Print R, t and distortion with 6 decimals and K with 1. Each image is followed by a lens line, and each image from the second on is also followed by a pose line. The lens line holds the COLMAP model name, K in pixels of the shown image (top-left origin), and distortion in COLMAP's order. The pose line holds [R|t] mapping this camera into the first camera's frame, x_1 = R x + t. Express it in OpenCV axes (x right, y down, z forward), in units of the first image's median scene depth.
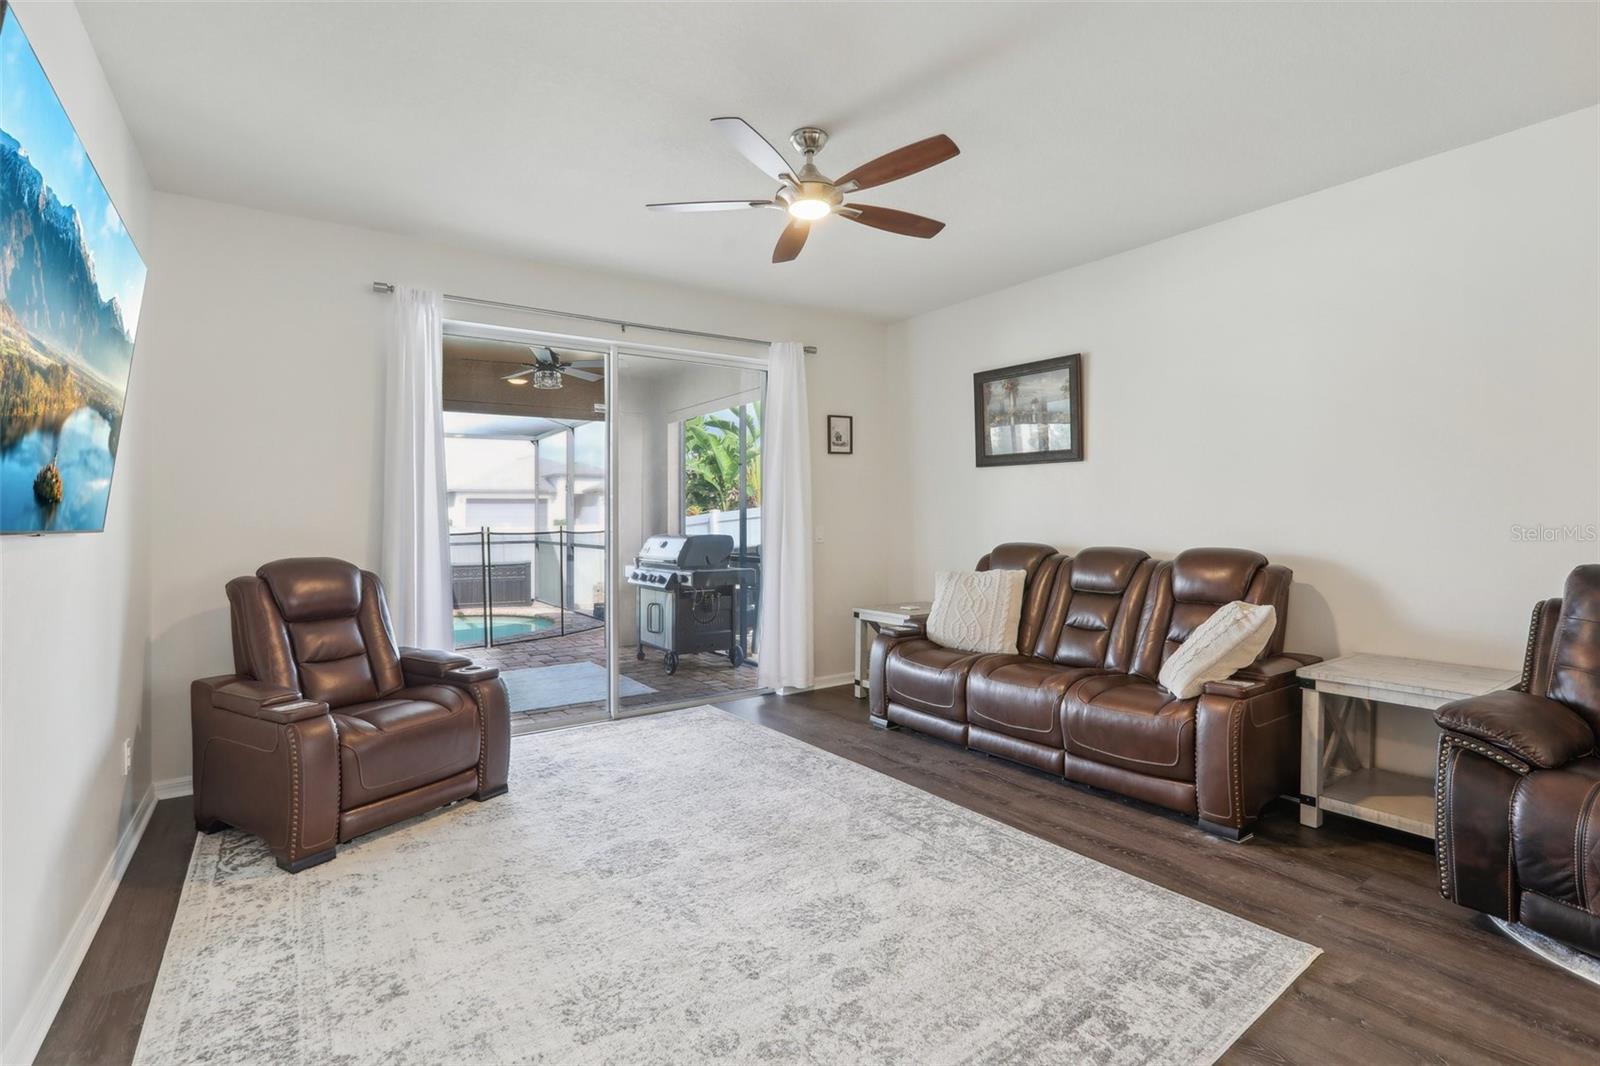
lens RADIAL K [[745.4, 0, 810.9], [0, 745.4, 539.5], [0, 0, 1]] dist [-0.040556, 0.012751]
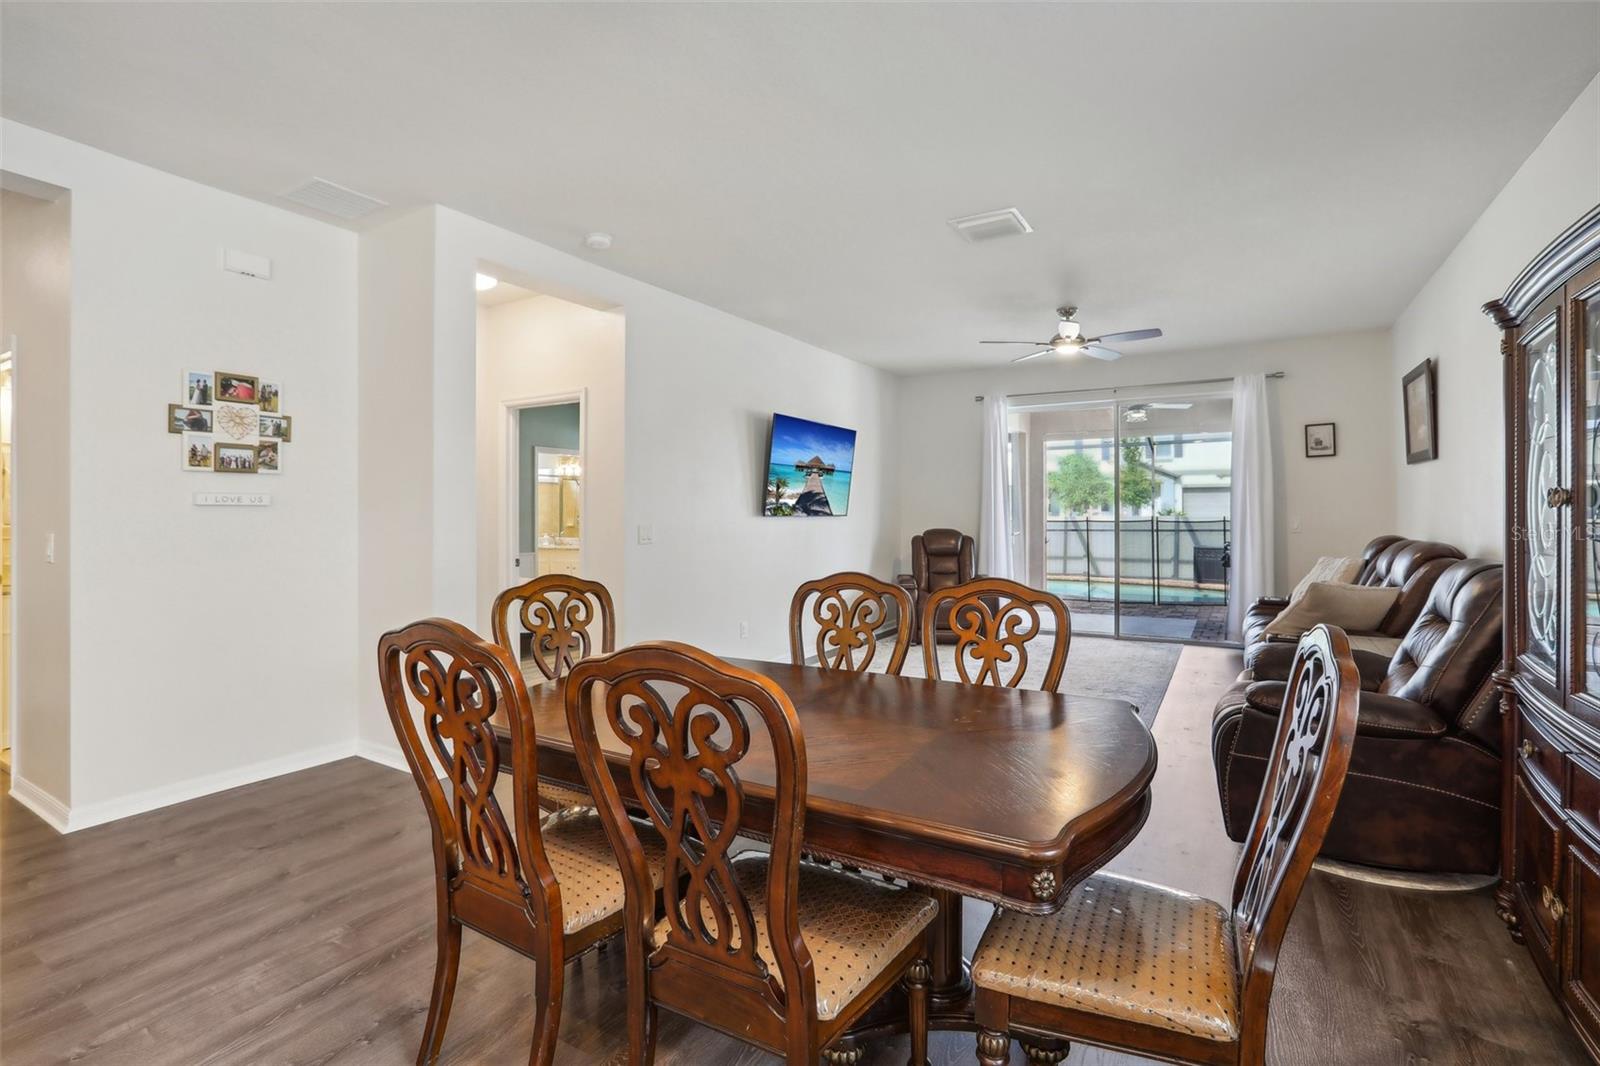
lens RADIAL K [[745.4, 0, 812.6], [0, 745.4, 509.0], [0, 0, 1]] dist [-0.040556, 0.012751]
pose [[0.411808, 0.002304, -0.911268, 1.337185], [-0.024250, 0.999670, -0.008431, -0.008028], [0.910948, 0.025571, 0.411728, -0.333078]]
